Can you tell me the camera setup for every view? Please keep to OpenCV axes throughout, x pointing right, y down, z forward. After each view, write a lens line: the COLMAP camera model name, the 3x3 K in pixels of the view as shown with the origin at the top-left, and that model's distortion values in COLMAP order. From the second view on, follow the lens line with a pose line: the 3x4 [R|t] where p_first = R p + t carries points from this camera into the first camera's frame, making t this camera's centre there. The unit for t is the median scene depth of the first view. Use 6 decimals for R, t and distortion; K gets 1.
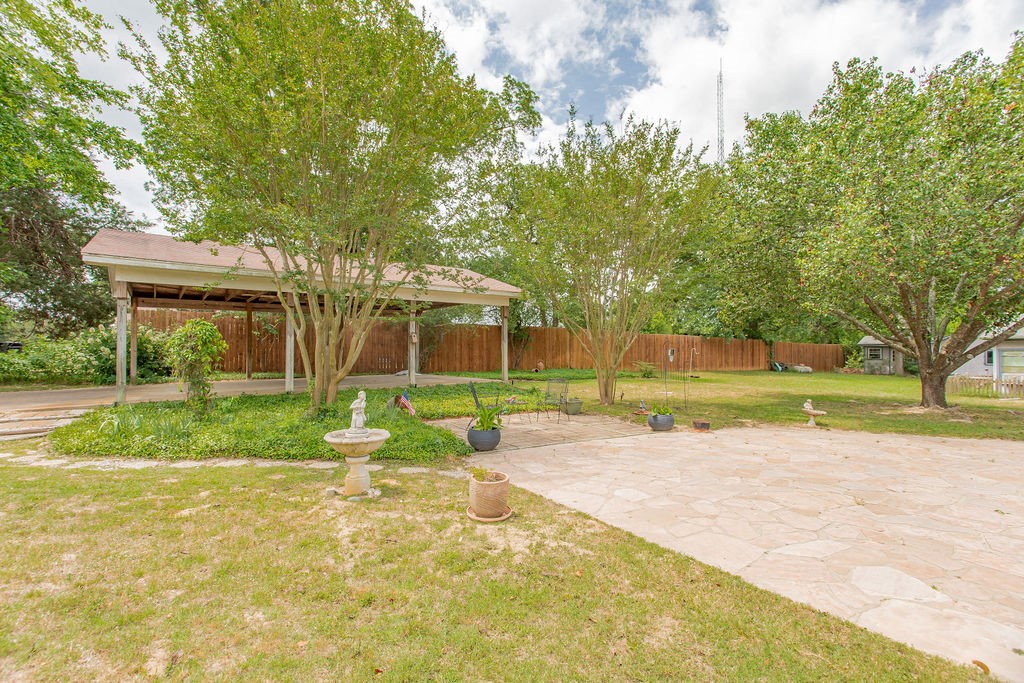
lens RADIAL K [[480.8, 0, 504.9], [0, 480.8, 342.4], [0, 0, 1]] dist [0.000741, 0.001678]
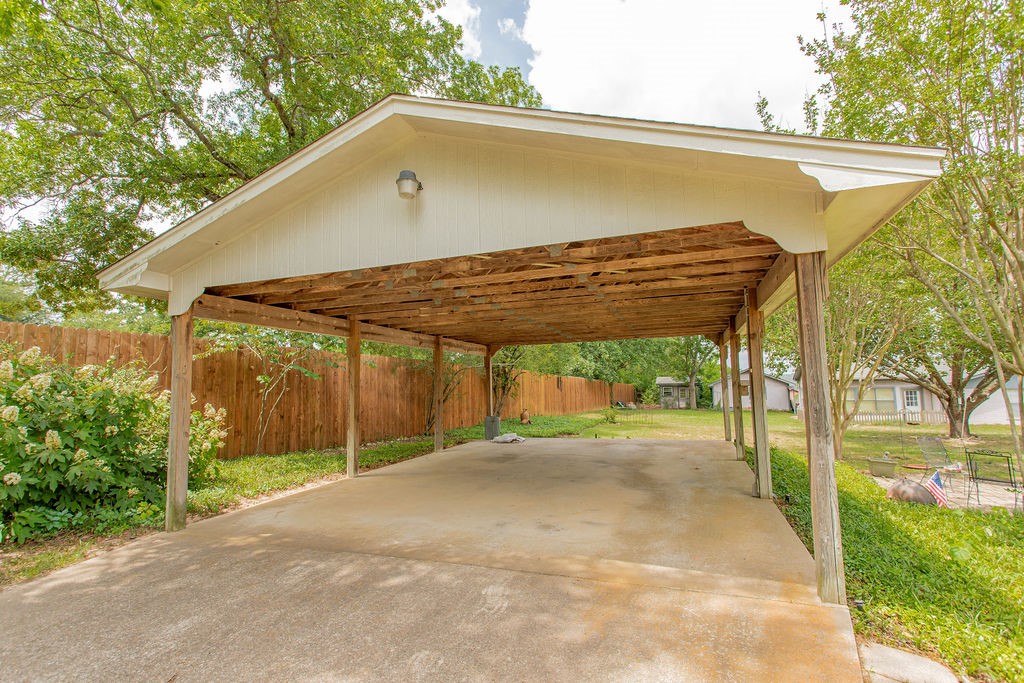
lens RADIAL K [[501.8, 0, 512.0], [0, 501.8, 341.5], [0, 0, 1]] dist [0.010147, 0.000416]
pose [[0.816884, 0.039146, 0.575472, -1.092691], [0.006488, 0.997008, -0.077030, -0.028989], [-0.576765, 0.066658, 0.814186, 0.773189]]
